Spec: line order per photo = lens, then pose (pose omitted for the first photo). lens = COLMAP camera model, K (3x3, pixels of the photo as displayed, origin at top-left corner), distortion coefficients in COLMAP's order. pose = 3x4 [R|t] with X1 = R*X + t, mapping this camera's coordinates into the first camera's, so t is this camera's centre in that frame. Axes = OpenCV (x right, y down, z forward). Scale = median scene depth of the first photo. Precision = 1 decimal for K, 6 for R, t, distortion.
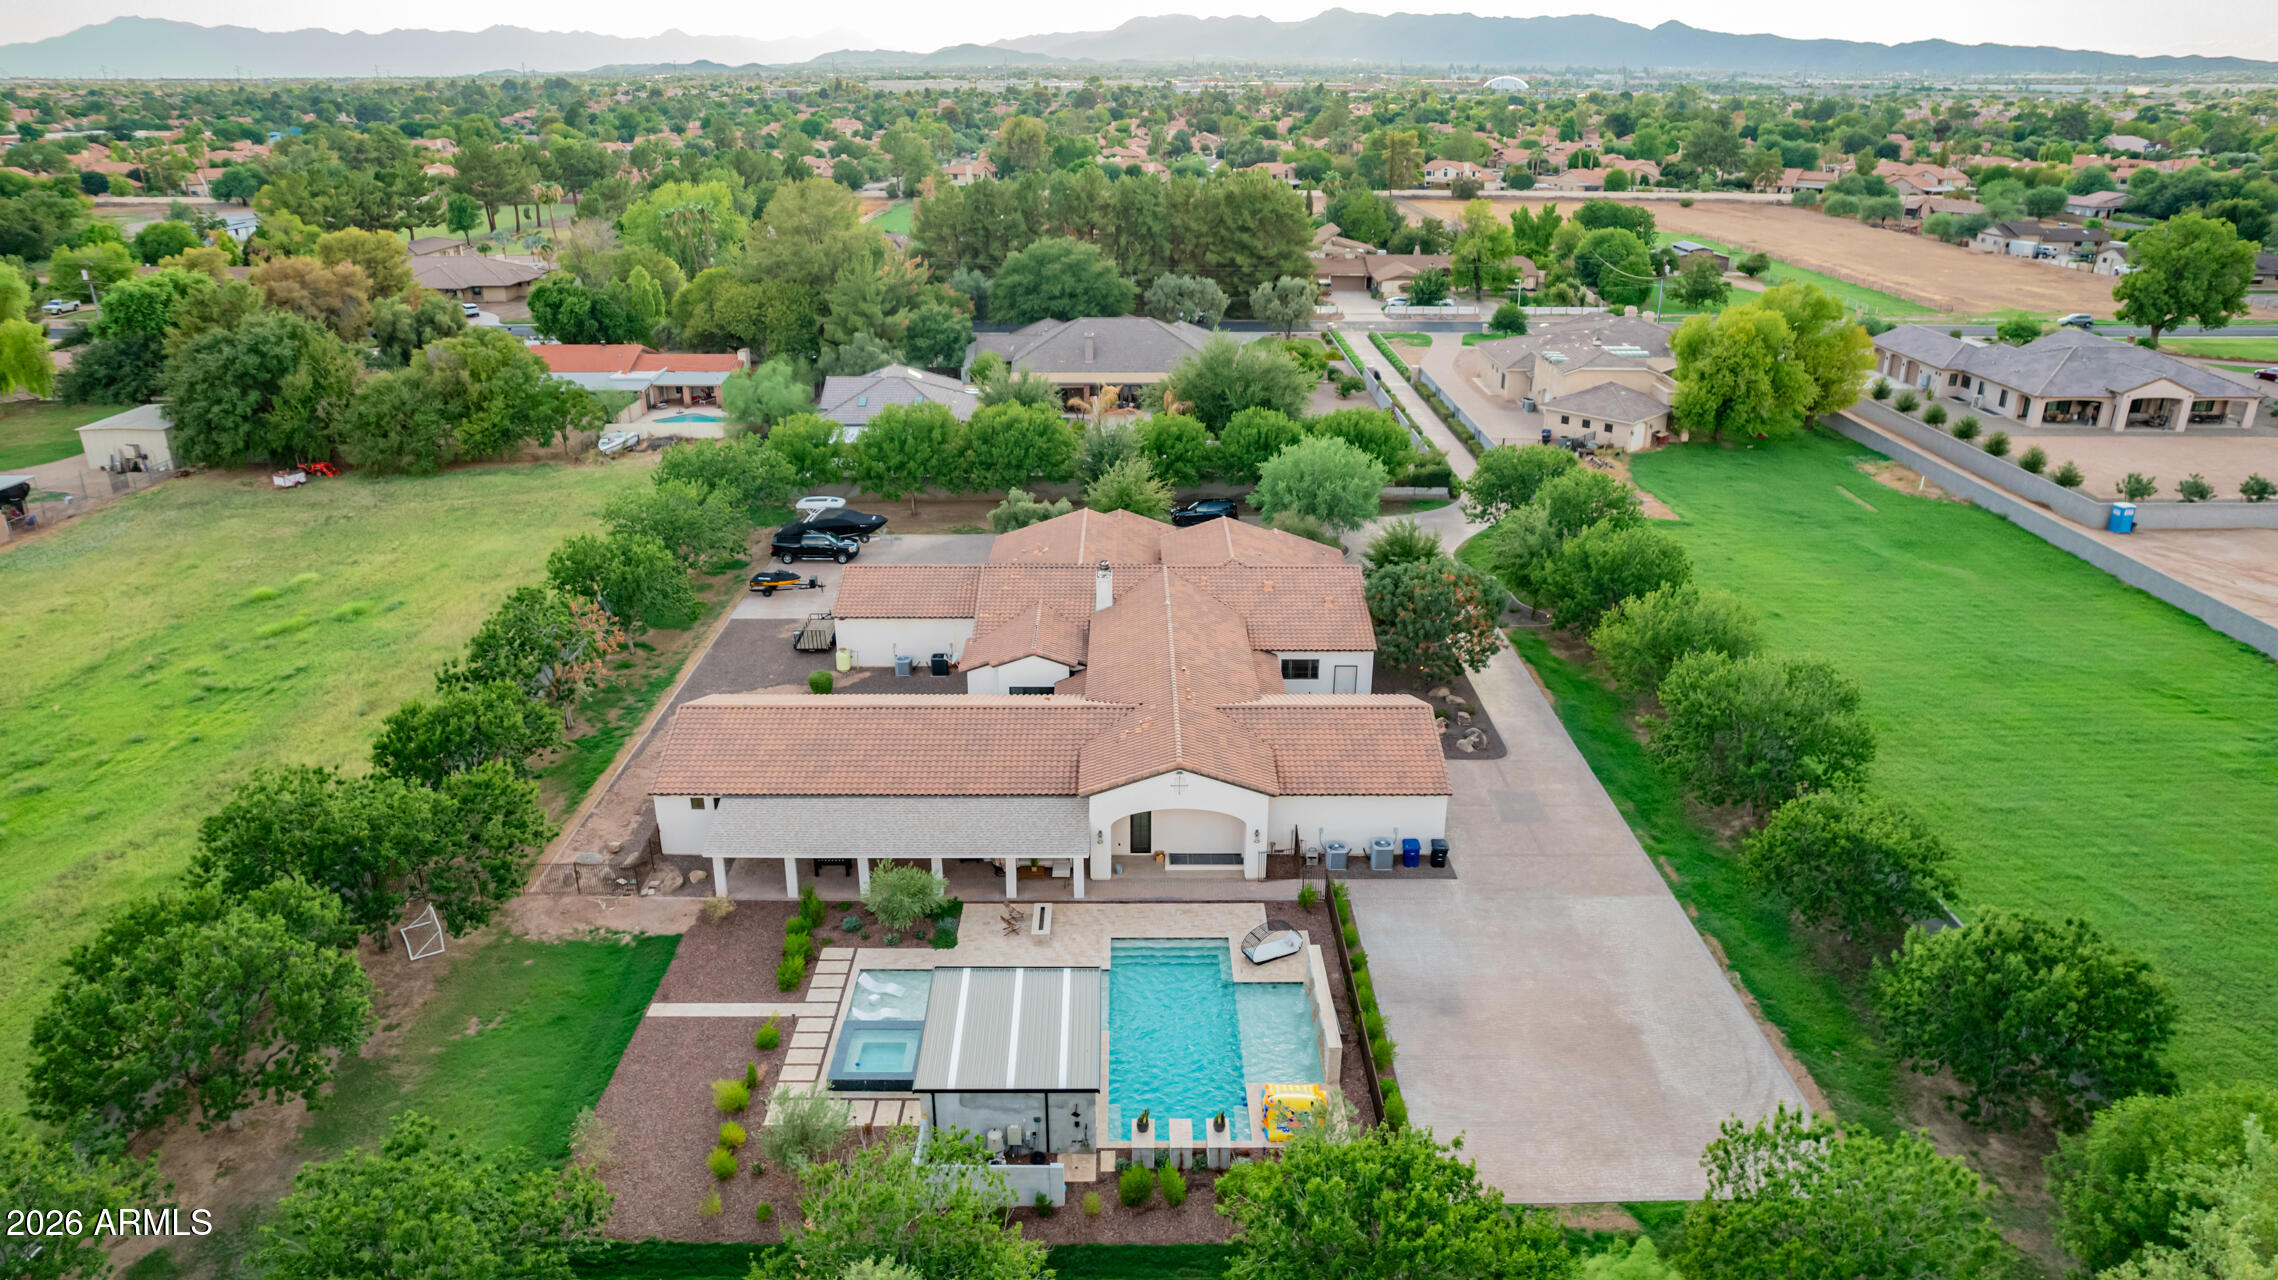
lens RADIAL K [[1453.4, 0, 1129.7], [0, 1453.4, 637.8], [0, 0, 1]] dist [-0.078367, 0.068617]
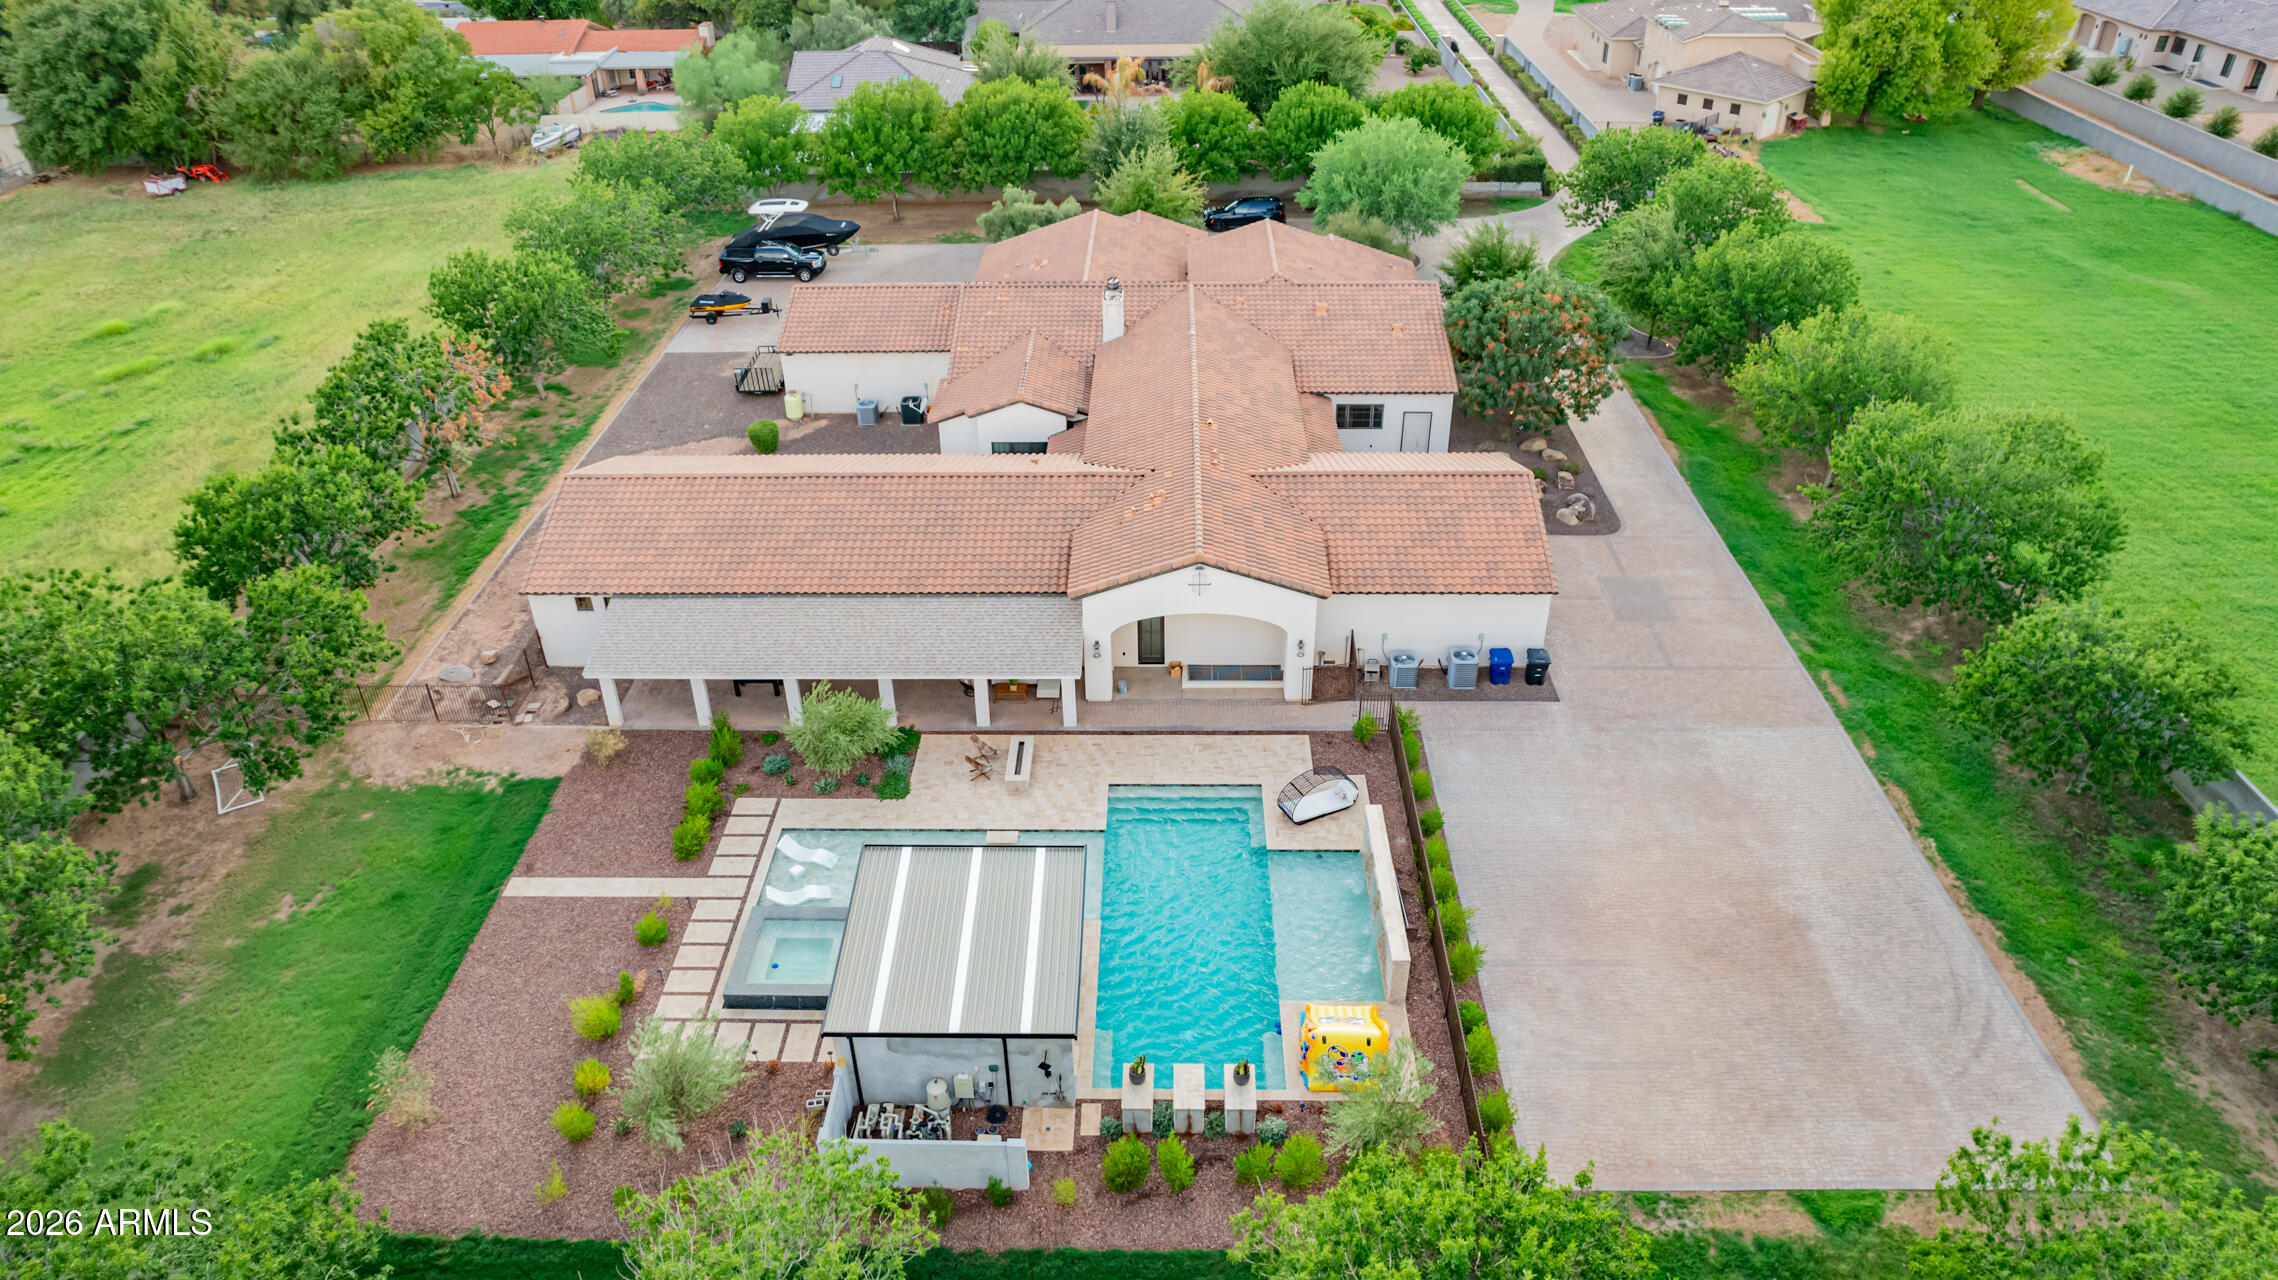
lens RADIAL K [[1453.4, 0, 1129.7], [0, 1453.4, 637.8], [0, 0, 1]] dist [-0.078367, 0.068617]
pose [[0.999484, 0.001772, -0.032070, 0.017202], [0.004552, 0.980585, 0.196040, -0.015317], [0.031795, -0.196085, 0.980071, 0.195195]]
